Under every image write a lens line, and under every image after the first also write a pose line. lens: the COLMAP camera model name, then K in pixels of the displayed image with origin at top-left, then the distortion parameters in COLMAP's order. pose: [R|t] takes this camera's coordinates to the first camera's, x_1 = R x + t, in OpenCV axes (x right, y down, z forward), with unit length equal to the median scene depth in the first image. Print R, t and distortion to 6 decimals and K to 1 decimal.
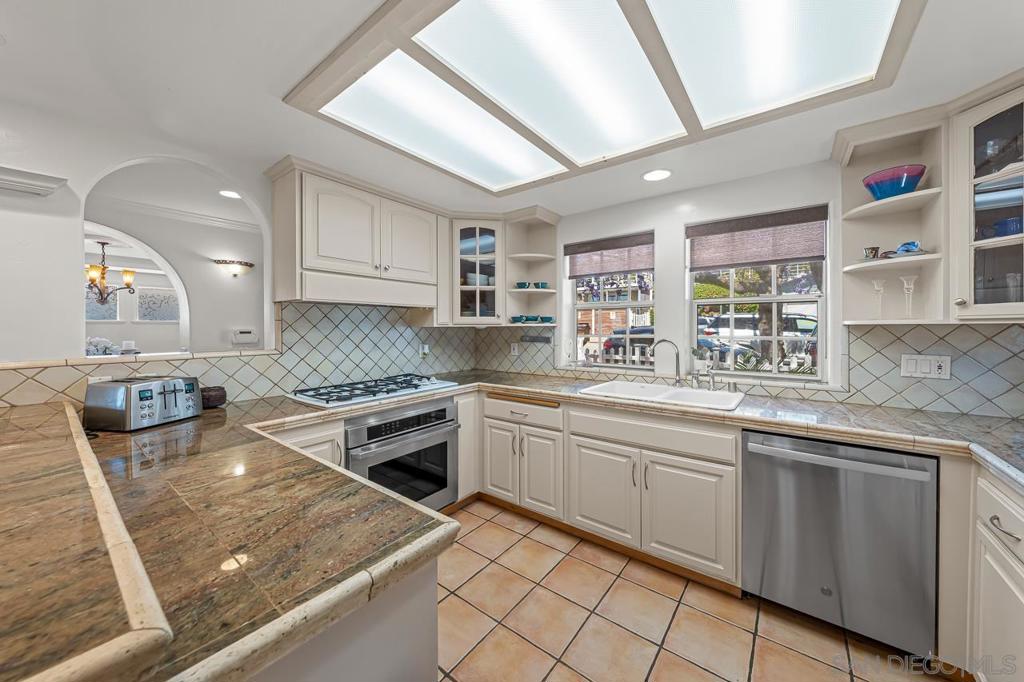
lens RADIAL K [[347.9, 0, 518.0], [0, 347.9, 341.2], [0, 0, 1]] dist [-0.000368, 0.000189]
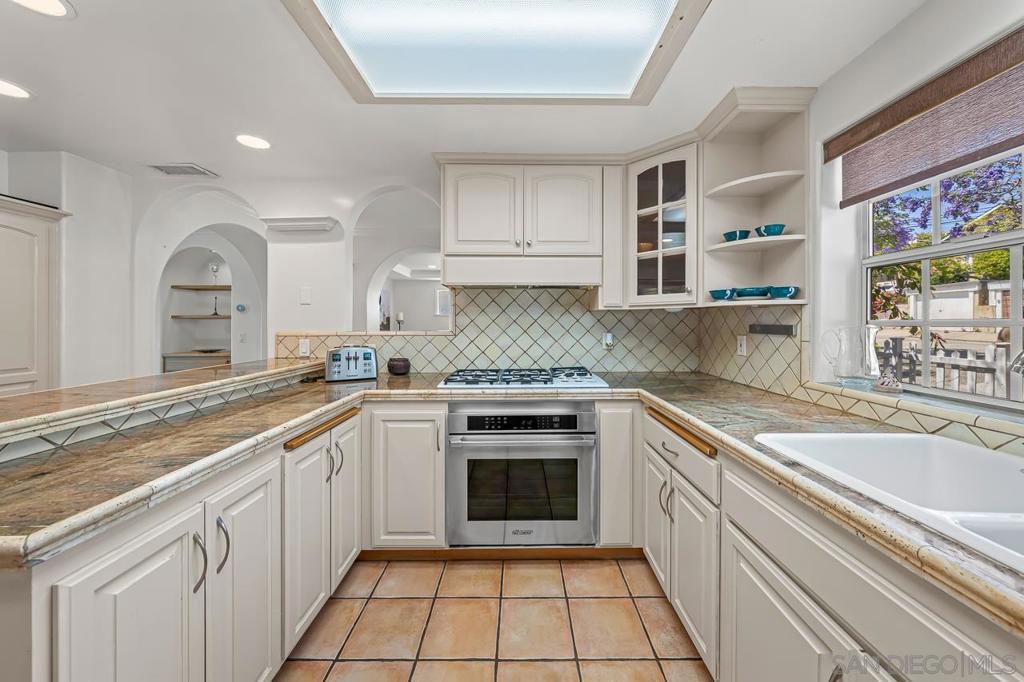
lens RADIAL K [[359.6, 0, 518.2], [0, 359.6, 329.4], [0, 0, 1]] dist [-0.002867, -0.000128]
pose [[0.621731, 0.018511, -0.783012, 0.281414], [-0.032192, 0.999480, -0.001933, 0.010402], [0.782569, 0.026409, 0.622004, 0.356428]]
